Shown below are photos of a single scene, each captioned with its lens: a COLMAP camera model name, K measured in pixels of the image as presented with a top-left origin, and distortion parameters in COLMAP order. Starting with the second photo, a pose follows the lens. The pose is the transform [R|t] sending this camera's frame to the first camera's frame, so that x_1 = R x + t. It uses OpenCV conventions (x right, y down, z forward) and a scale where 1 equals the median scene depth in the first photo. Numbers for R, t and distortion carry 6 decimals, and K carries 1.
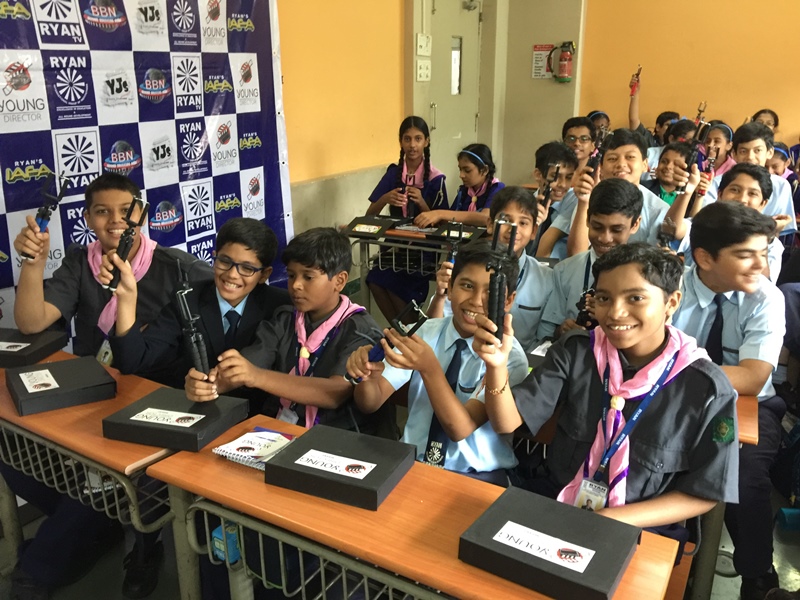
lens RADIAL K [[665.6, 0, 400.8], [0, 665.6, 302.9], [0, 0, 1]] dist [0.073952, -0.118484]
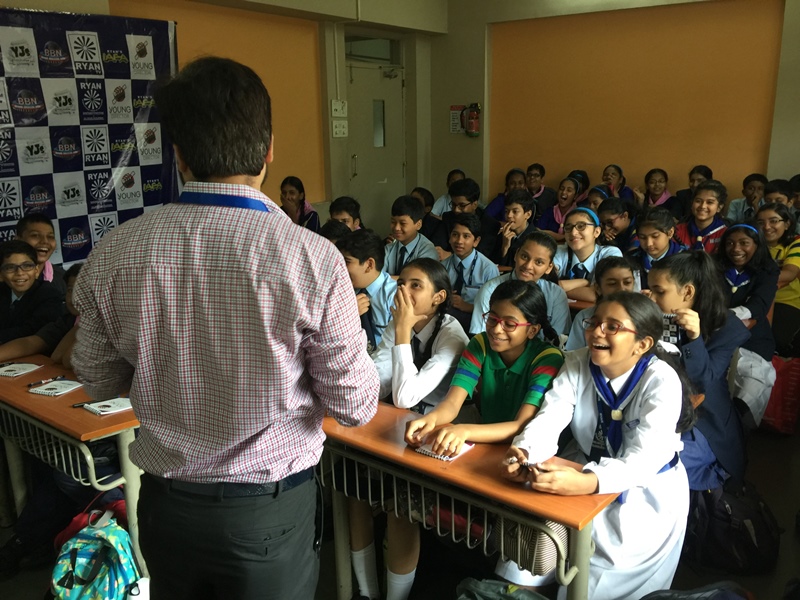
lens RADIAL K [[665.6, 0, 404.5], [0, 665.6, 293.2], [0, 0, 1]] dist [0.073952, -0.118484]
pose [[0.997404, 0.015343, -0.070361, 0.431482], [-0.020335, 0.997284, -0.070793, 0.069369], [0.069084, 0.072040, 0.995006, -0.339406]]
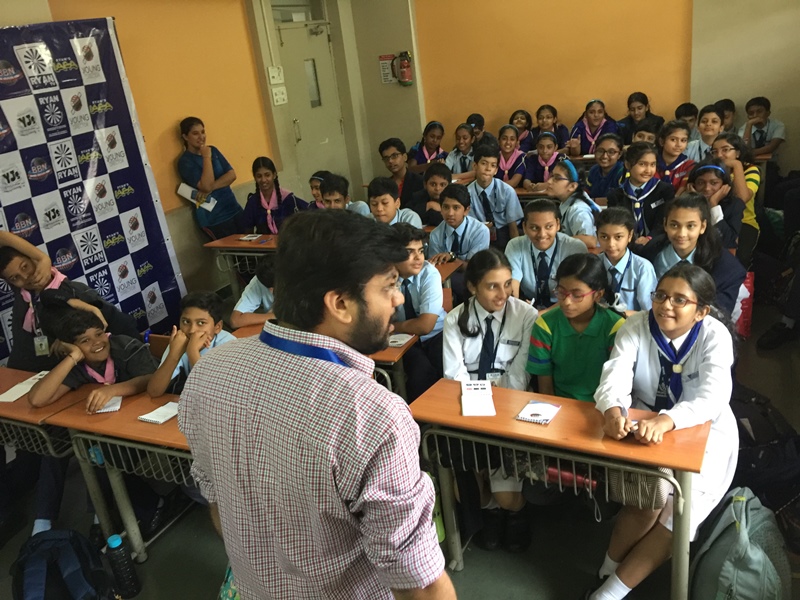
lens RADIAL K [[665.6, 0, 400.3], [0, 665.6, 308.1], [0, 0, 1]] dist [0.073952, -0.118484]
pose [[0.989618, -0.136981, 0.043499, 0.258484], [0.134467, 0.989320, 0.056262, -0.014100], [-0.050741, -0.049829, 0.997468, -0.419399]]
